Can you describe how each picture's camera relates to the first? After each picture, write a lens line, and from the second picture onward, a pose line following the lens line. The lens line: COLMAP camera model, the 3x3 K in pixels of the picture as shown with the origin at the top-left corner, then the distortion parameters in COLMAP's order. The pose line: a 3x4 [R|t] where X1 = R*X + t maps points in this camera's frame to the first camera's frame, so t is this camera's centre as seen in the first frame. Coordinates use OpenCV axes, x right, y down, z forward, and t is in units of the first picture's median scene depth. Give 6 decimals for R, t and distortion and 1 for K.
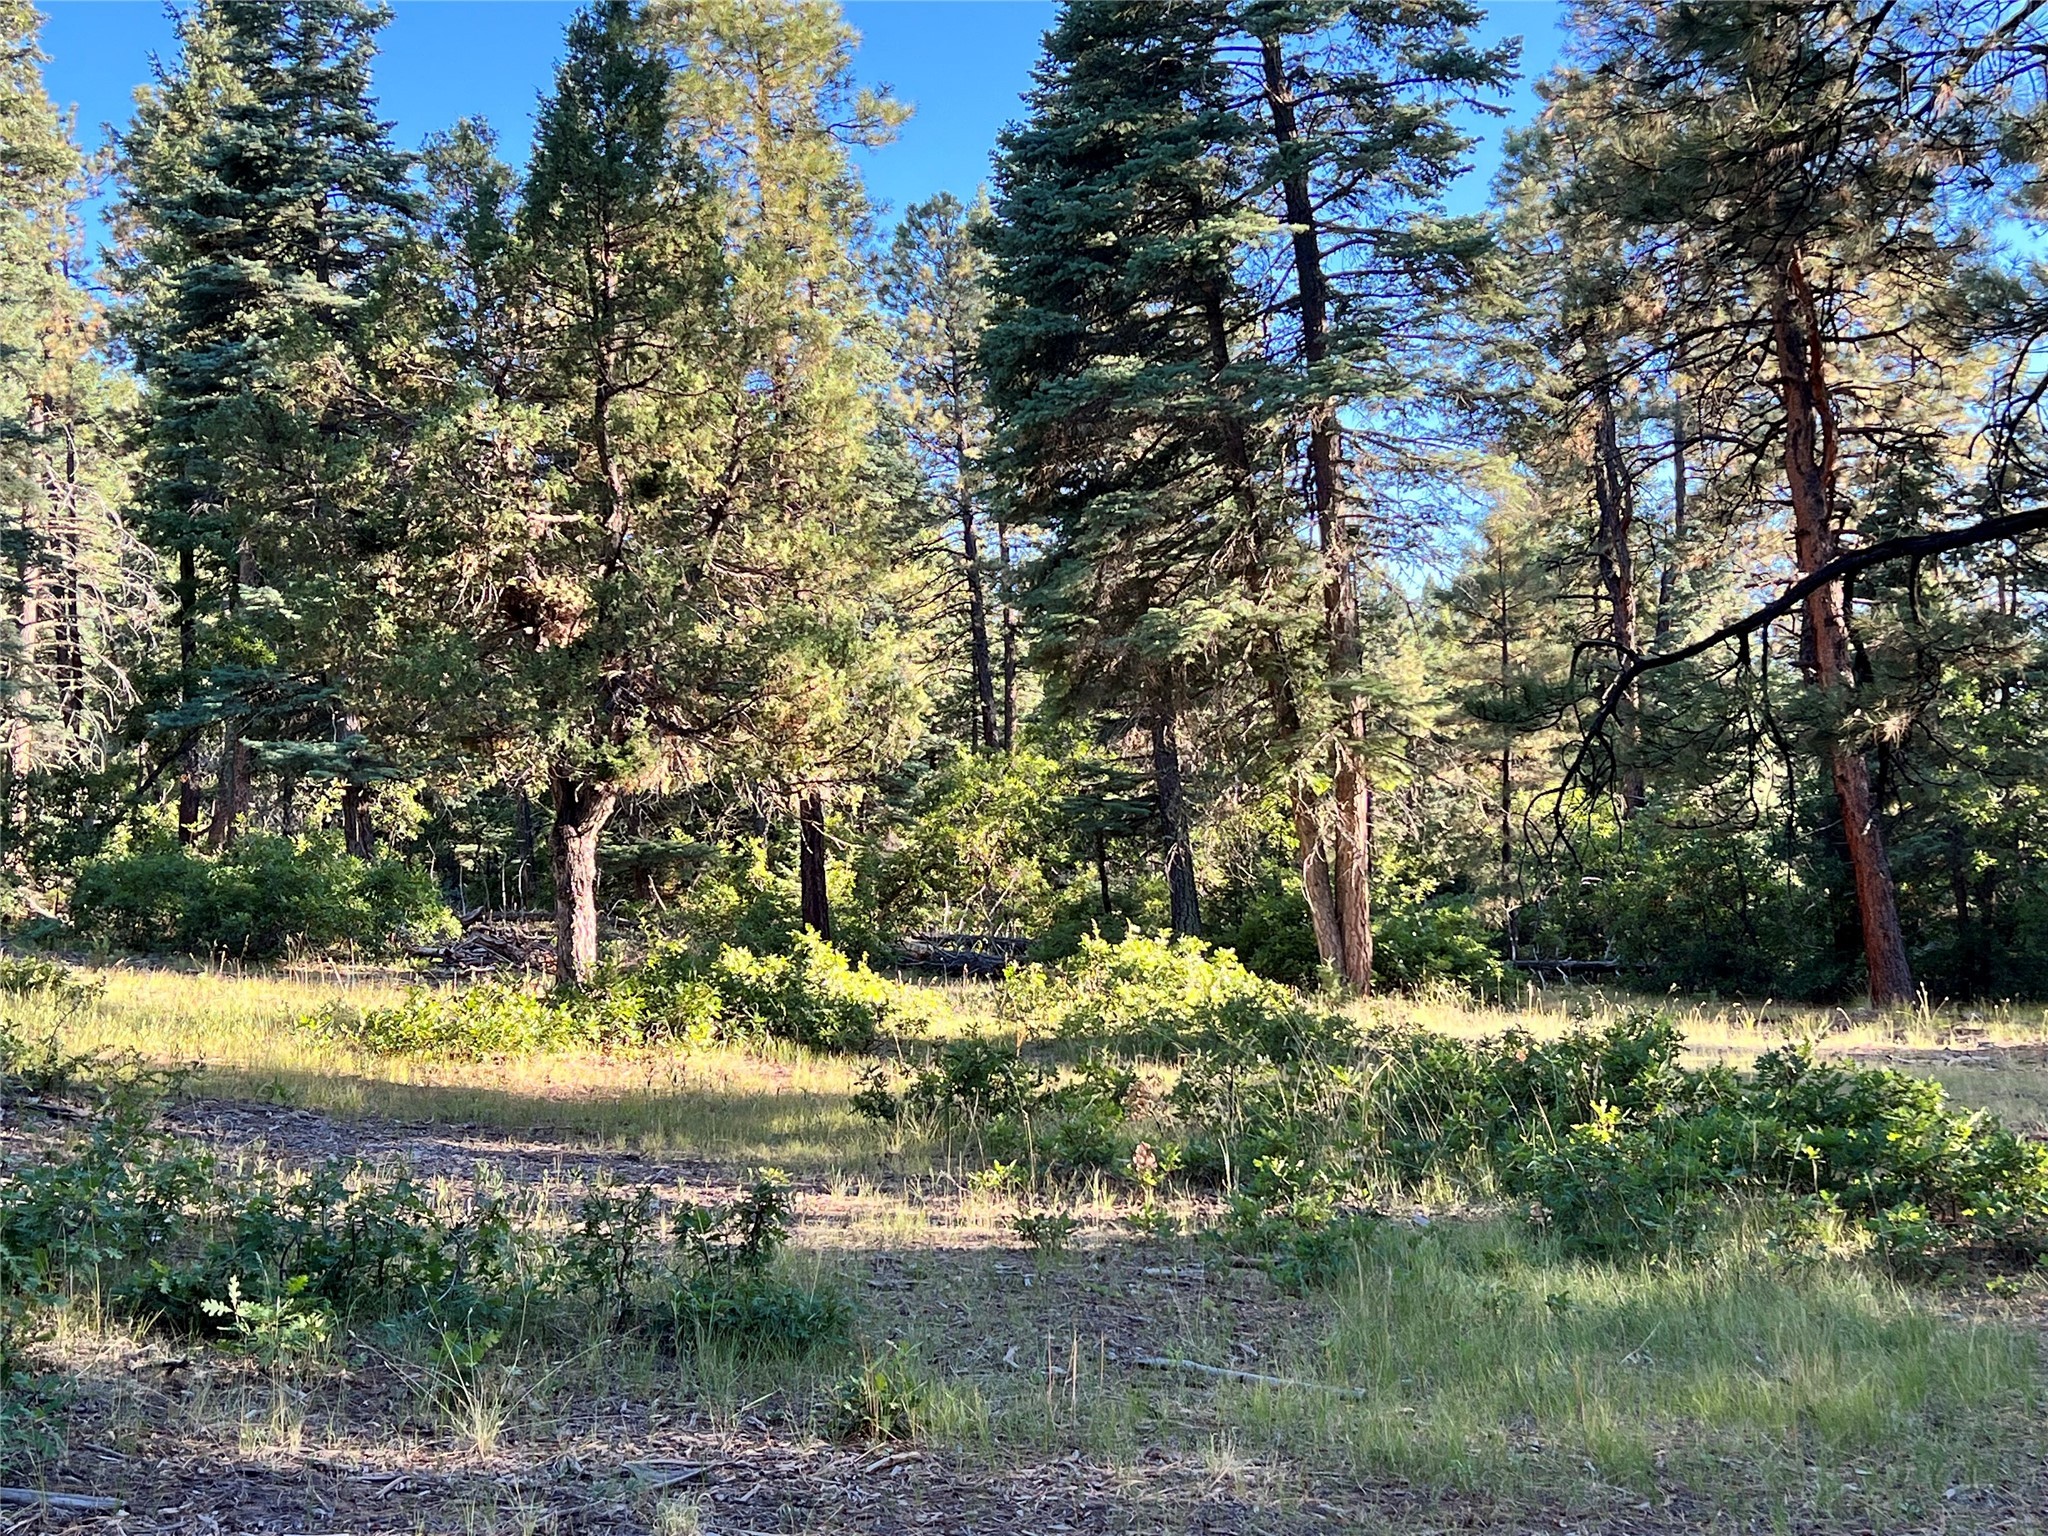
lens RADIAL K [[2525.9, 0, 1024.0], [0, 2525.9, 768.0], [0, 0, 1]] dist [0.173664, -0.019188]
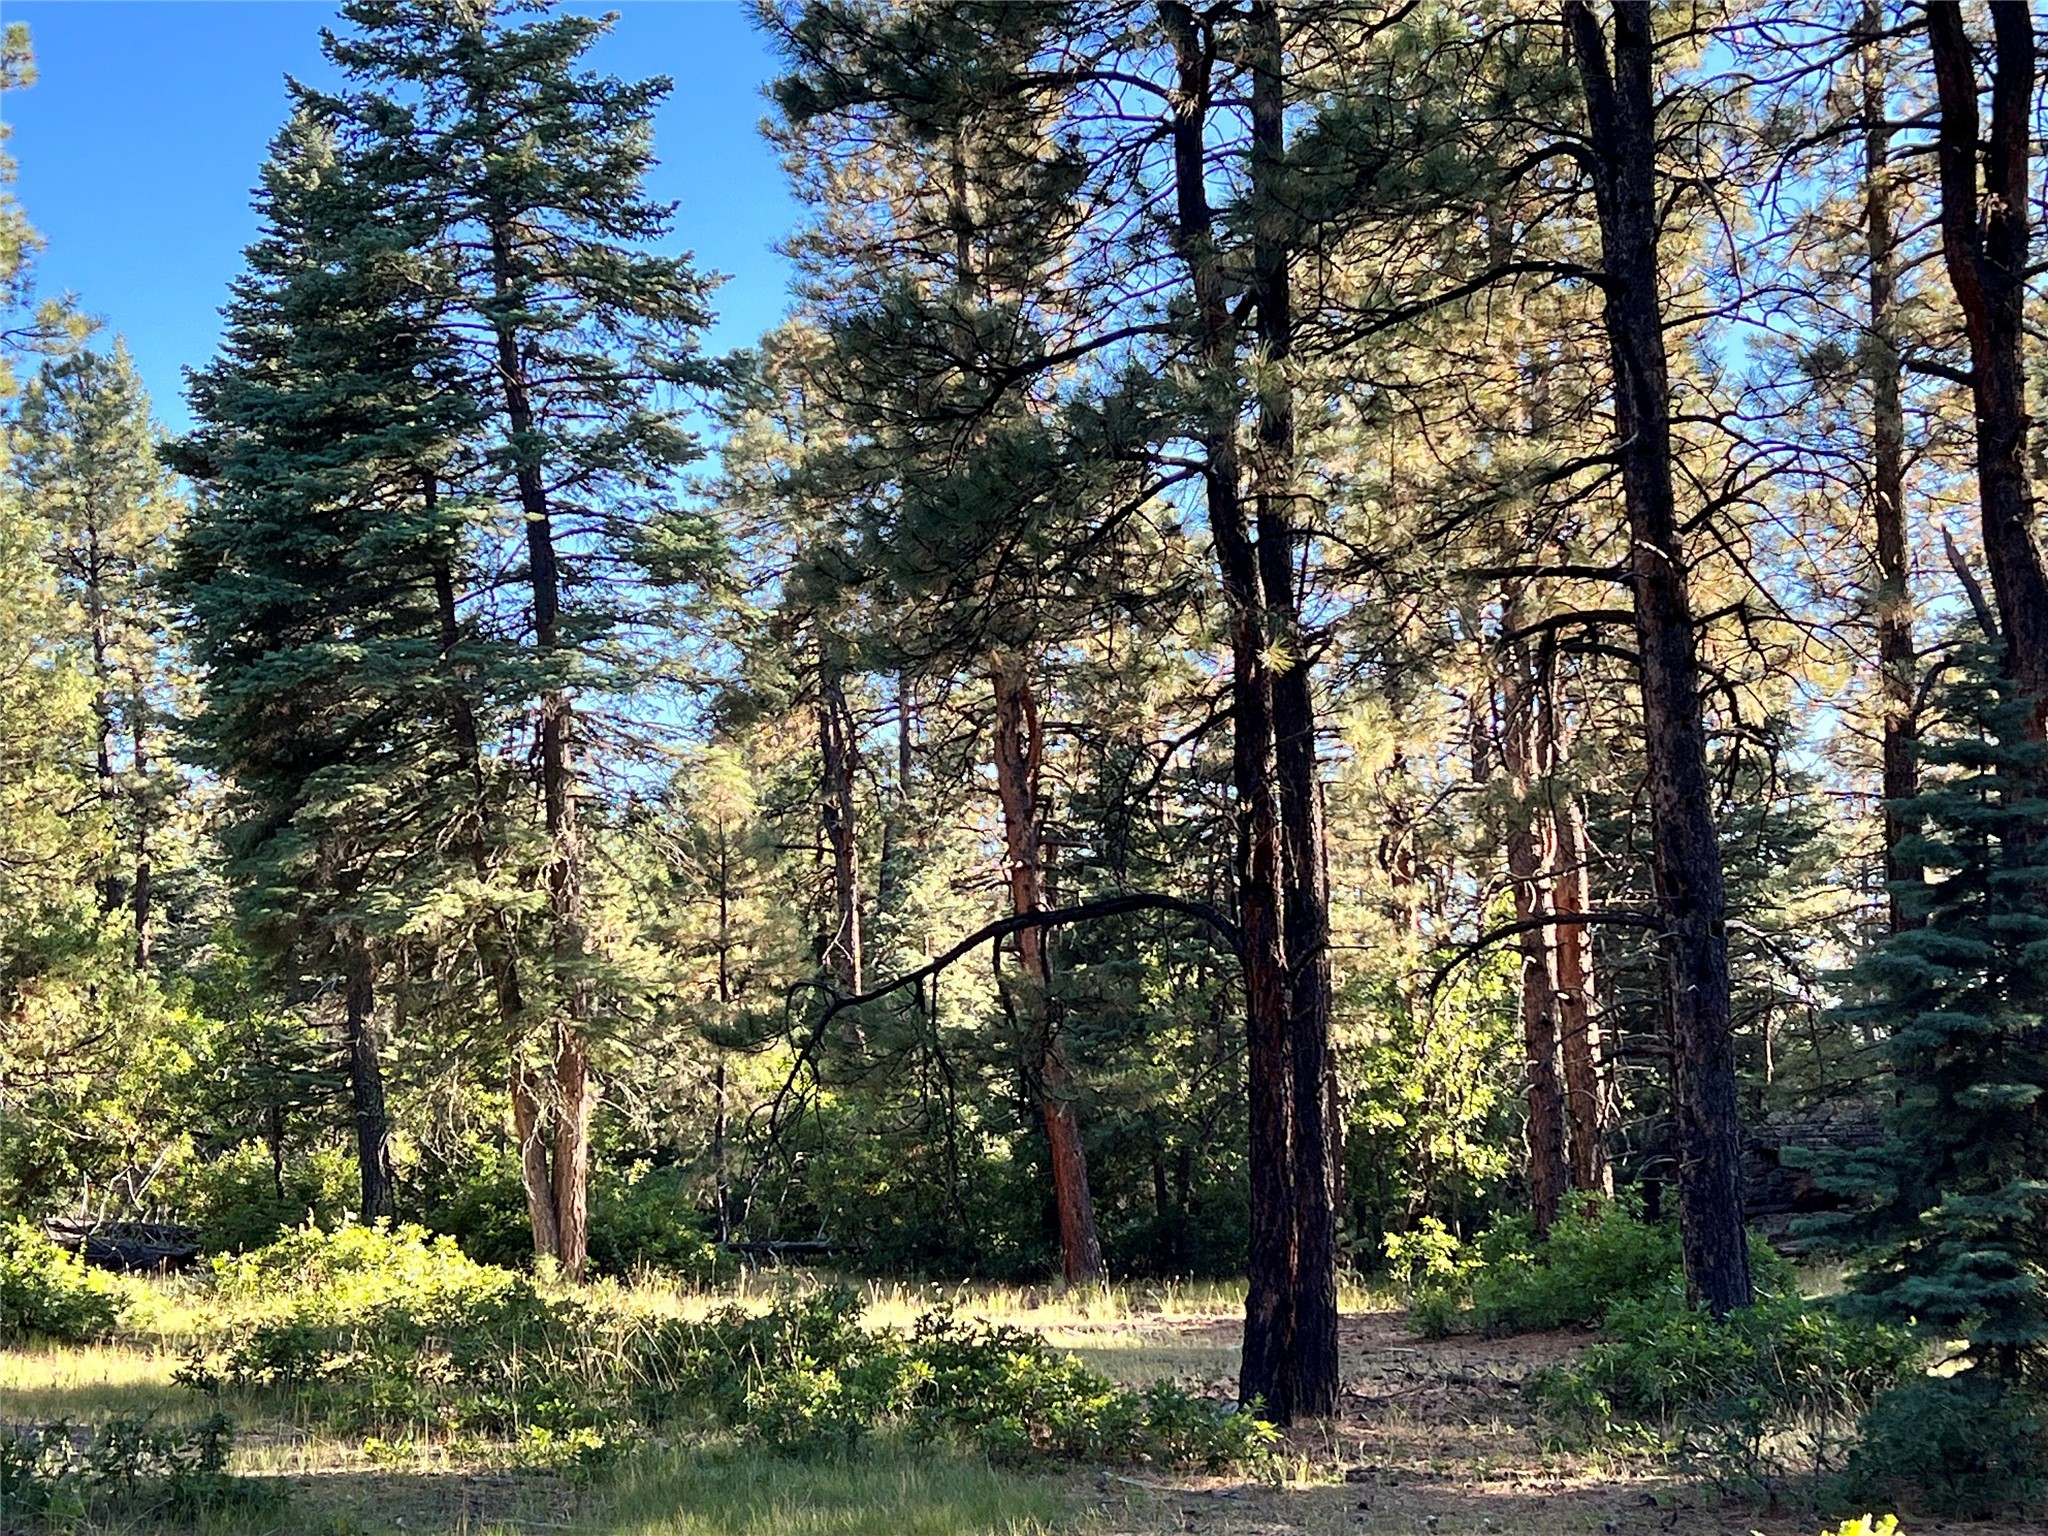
lens RADIAL K [[3139.2, 0, 979.8], [0, 3139.2, 771.6], [0, 0, 1]] dist [0.147527, 0.050910]
pose [[0.963266, 0.035694, 0.266168, -0.050263], [-0.016175, 0.997040, -0.075169, -0.018575], [-0.268063, 0.068102, 0.960991, -0.238626]]
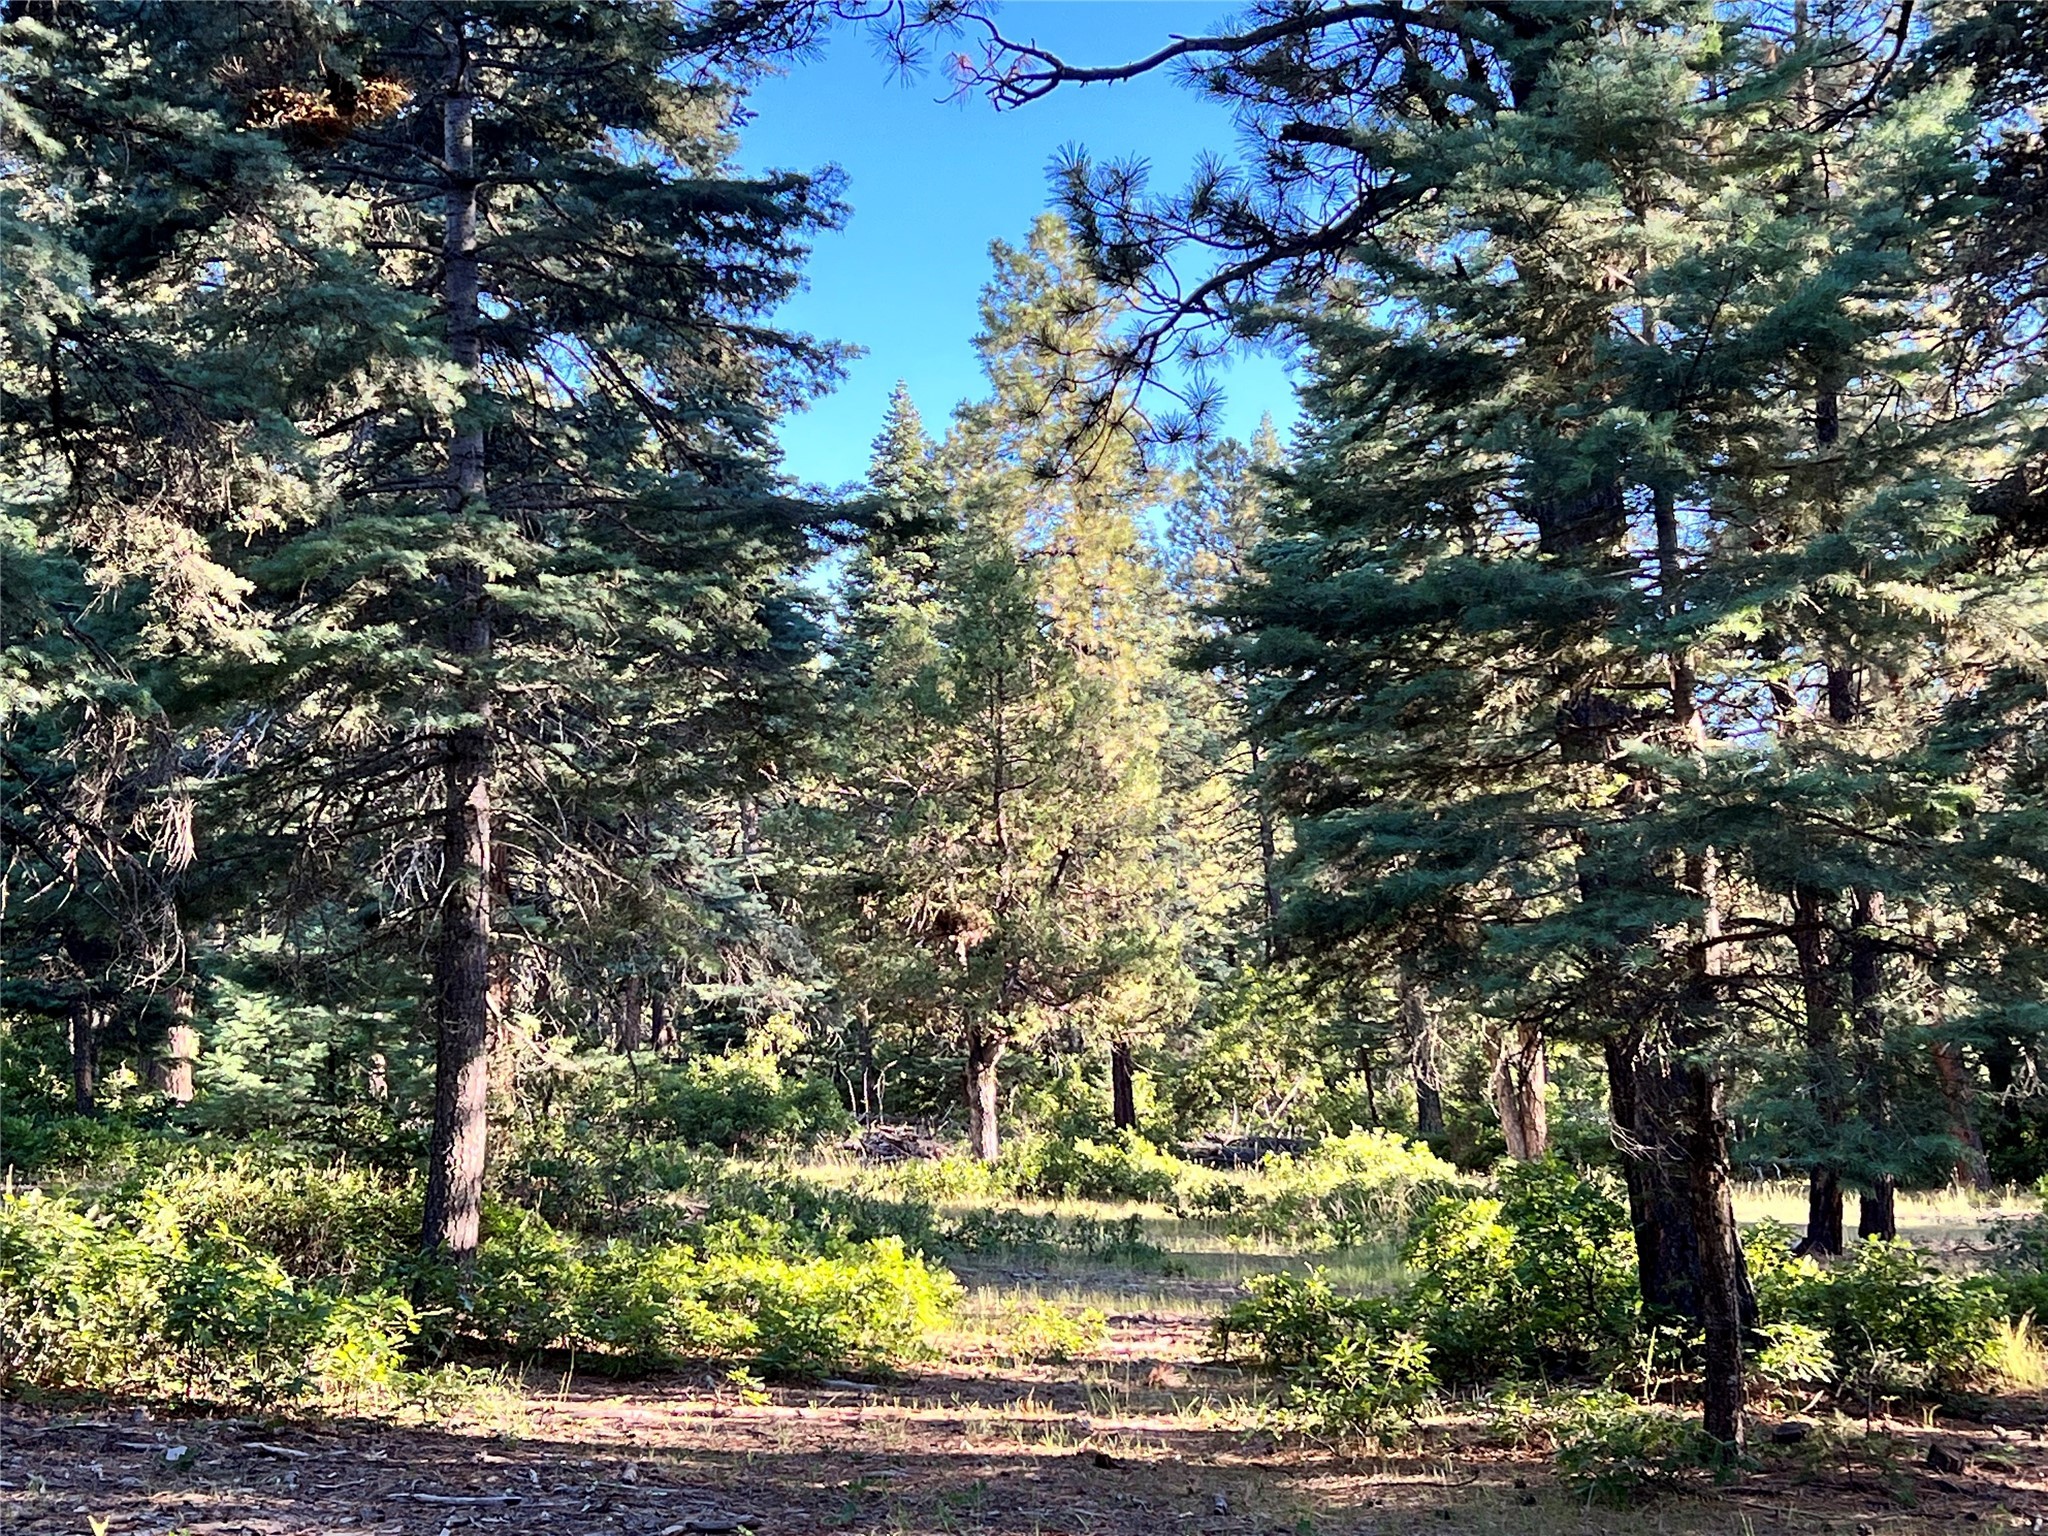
lens RADIAL K [[3139.2, 0, 979.8], [0, 3139.2, 771.6], [0, 0, 1]] dist [0.147527, 0.050910]
pose [[0.992828, -0.015934, -0.118483, 0.042572], [0.009793, 0.998587, -0.052233, -0.041533], [0.119148, 0.050699, 0.991581, -0.713476]]
